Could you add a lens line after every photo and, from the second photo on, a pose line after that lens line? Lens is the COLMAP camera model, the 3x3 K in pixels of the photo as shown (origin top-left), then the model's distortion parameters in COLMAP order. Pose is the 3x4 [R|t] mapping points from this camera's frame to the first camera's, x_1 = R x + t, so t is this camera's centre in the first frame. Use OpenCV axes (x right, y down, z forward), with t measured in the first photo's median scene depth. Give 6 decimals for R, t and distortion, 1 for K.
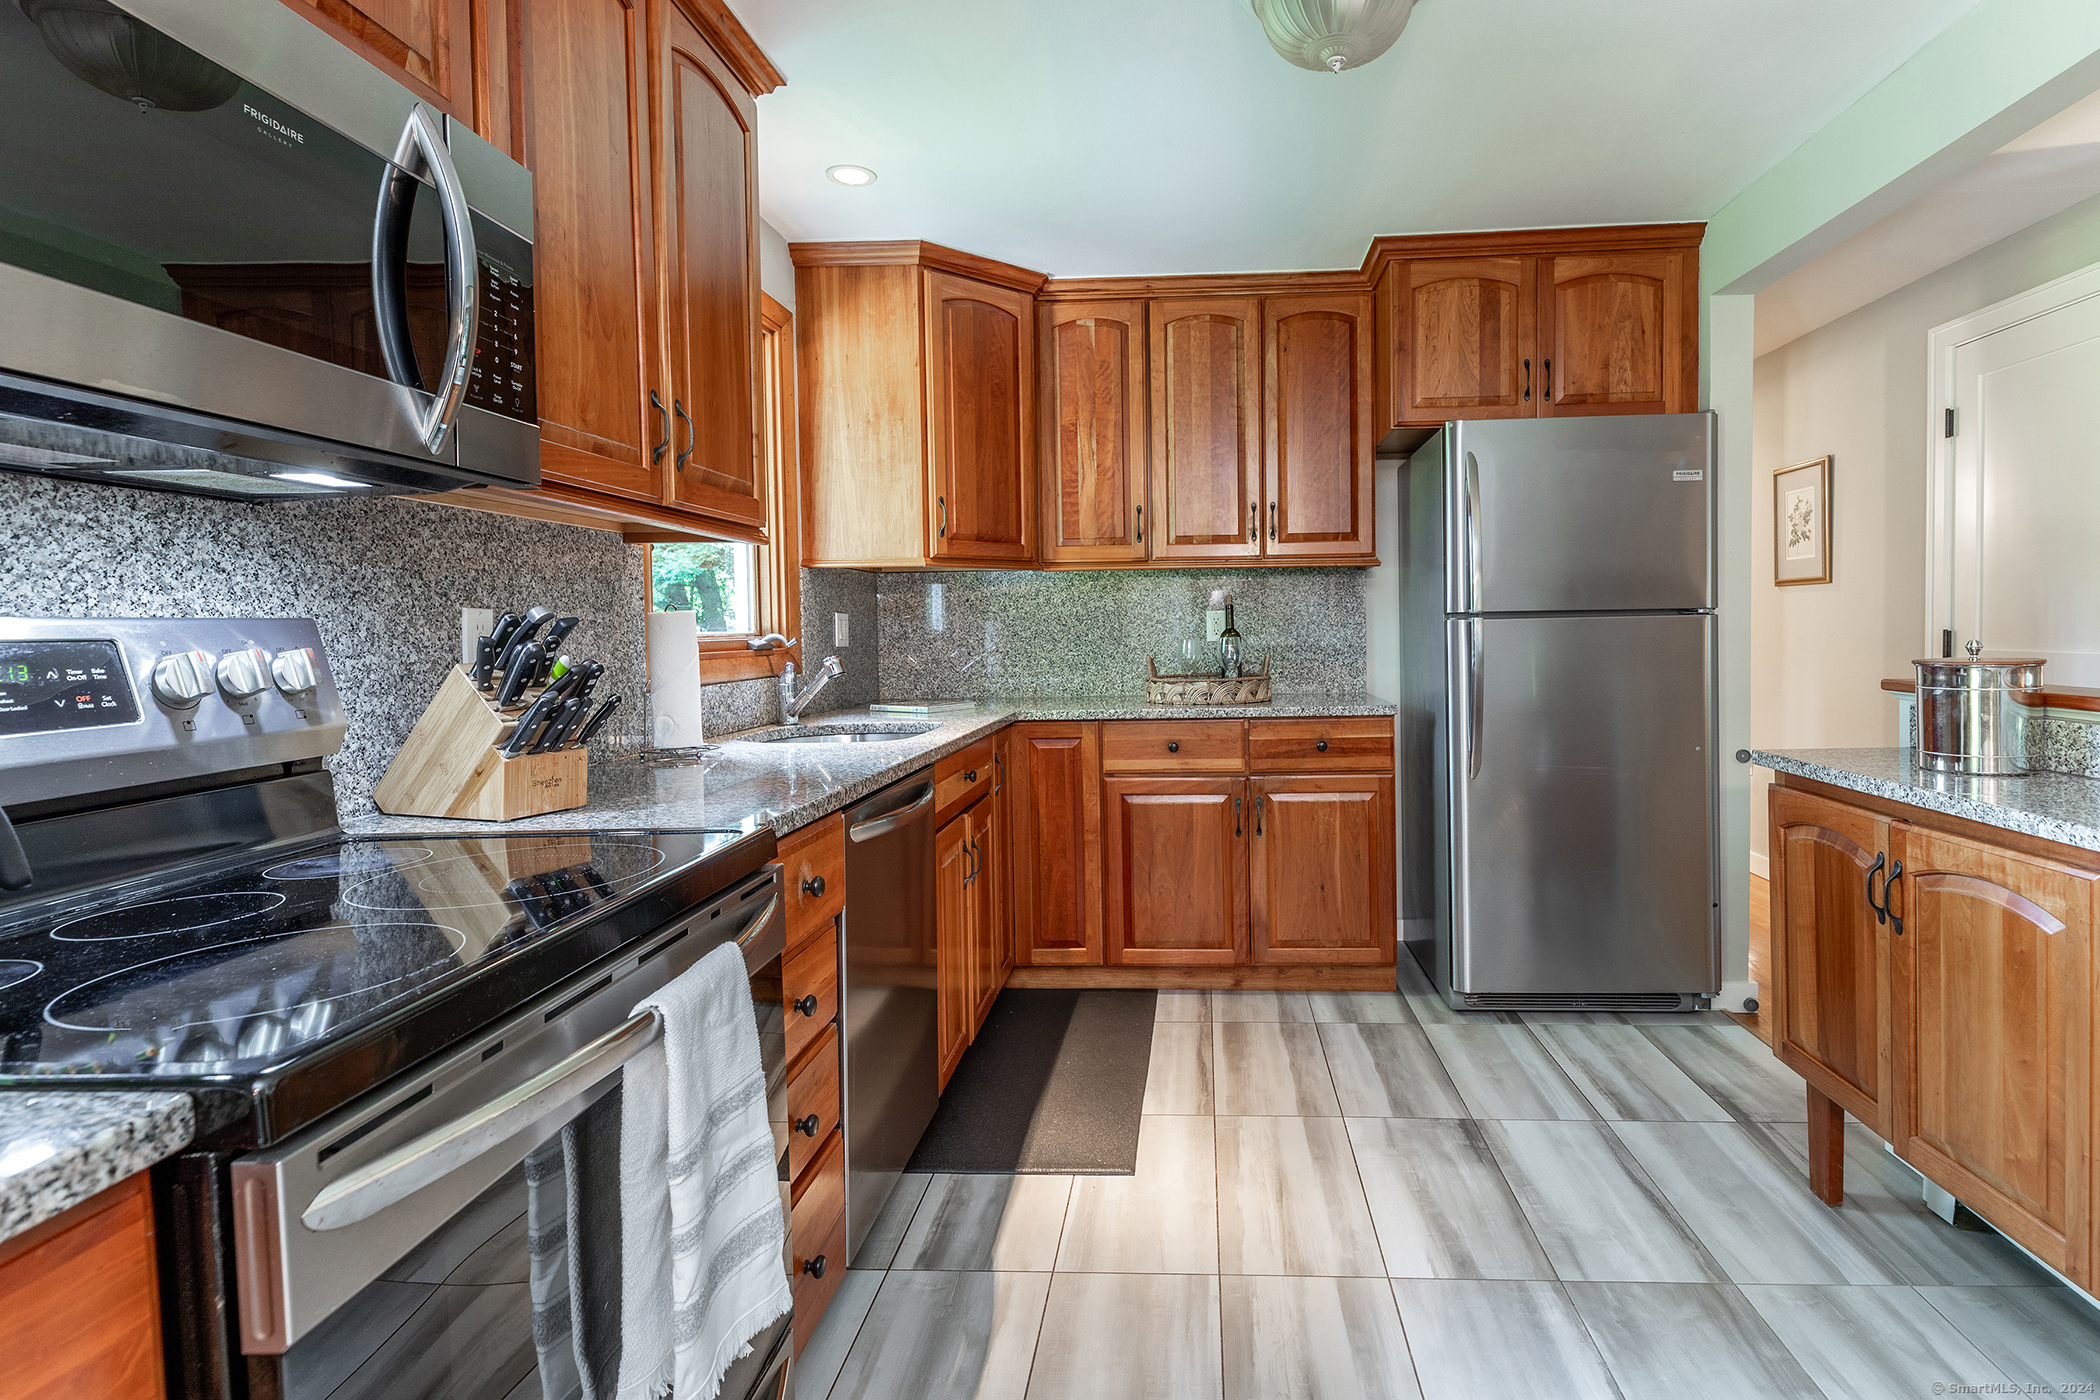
lens RADIAL K [[1078.1, 0, 1119.4], [0, 1078.1, 659.1], [0, 0, 1]] dist [0.004780, -0.012035]
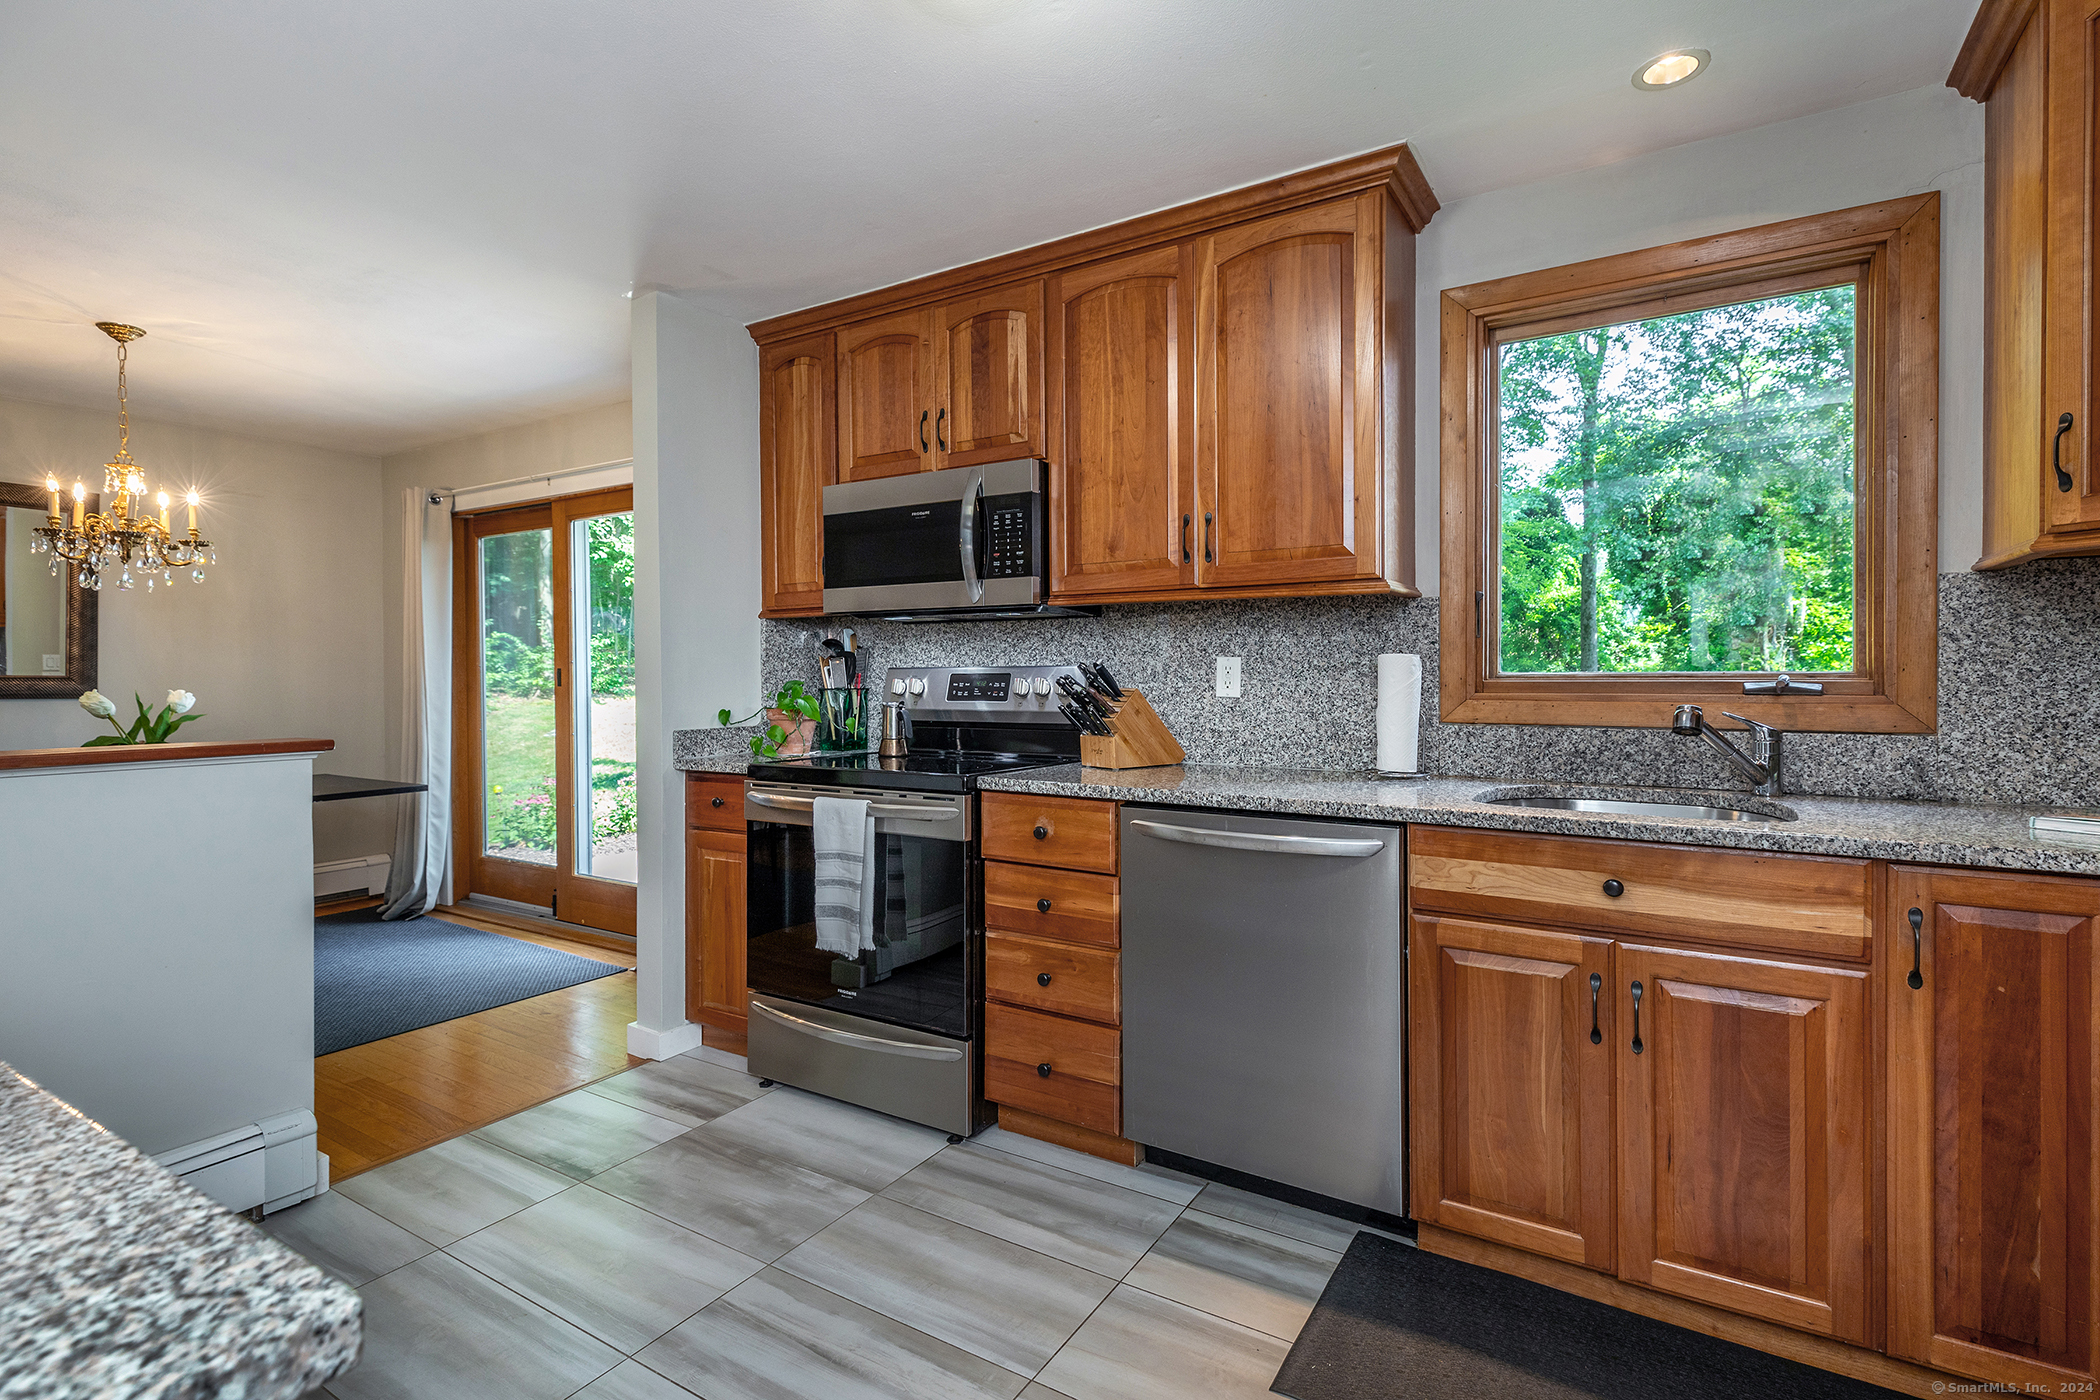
lens RADIAL K [[970.3, 0, 1079.7], [0, 970.3, 676.4], [0, 0, 1]] dist [0.010791, -0.007114]
pose [[-0.445701, 0.022526, -0.894898, 0.482933], [-0.017558, 0.999271, 0.033898, -0.036320], [0.895010, 0.030821, -0.444981, 0.823957]]
